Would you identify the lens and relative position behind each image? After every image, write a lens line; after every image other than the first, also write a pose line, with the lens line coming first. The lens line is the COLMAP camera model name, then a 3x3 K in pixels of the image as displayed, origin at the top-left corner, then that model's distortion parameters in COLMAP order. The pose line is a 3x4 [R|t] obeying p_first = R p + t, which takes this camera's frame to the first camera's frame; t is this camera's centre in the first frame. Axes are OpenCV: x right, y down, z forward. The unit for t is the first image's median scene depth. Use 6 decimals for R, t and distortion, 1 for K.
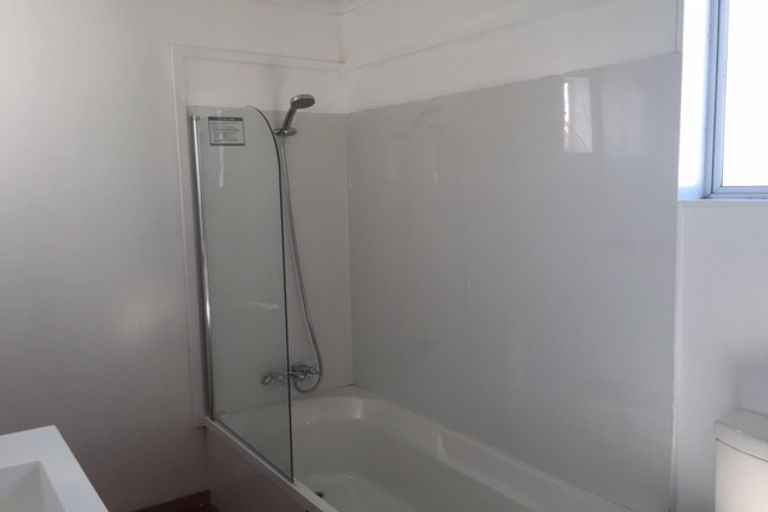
lens RADIAL K [[684.9, 0, 384.0], [0, 684.9, 256.0], [0, 0, 1]] dist [0.233003, -0.601797]
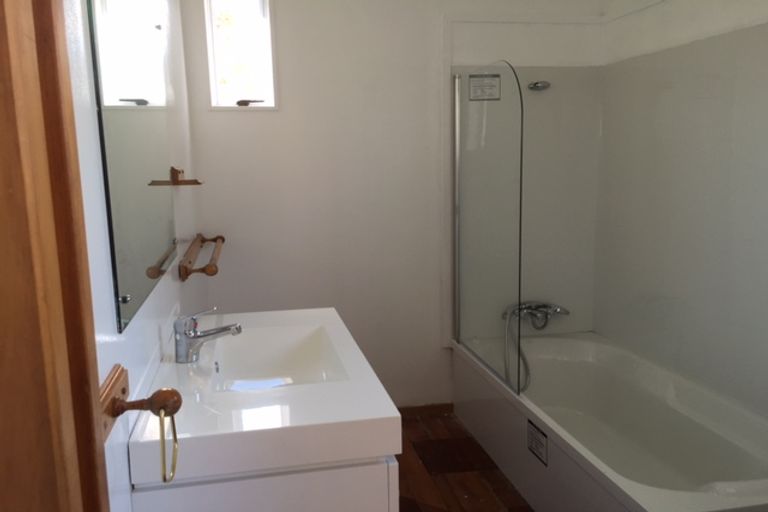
lens RADIAL K [[684.9, 0, 384.0], [0, 684.9, 256.0], [0, 0, 1]] dist [0.233003, -0.601797]
pose [[0.928192, 0.067896, -0.365854, 0.046996], [-0.045393, 0.996530, 0.069773, 0.017368], [0.369322, -0.048155, 0.928053, -0.095003]]
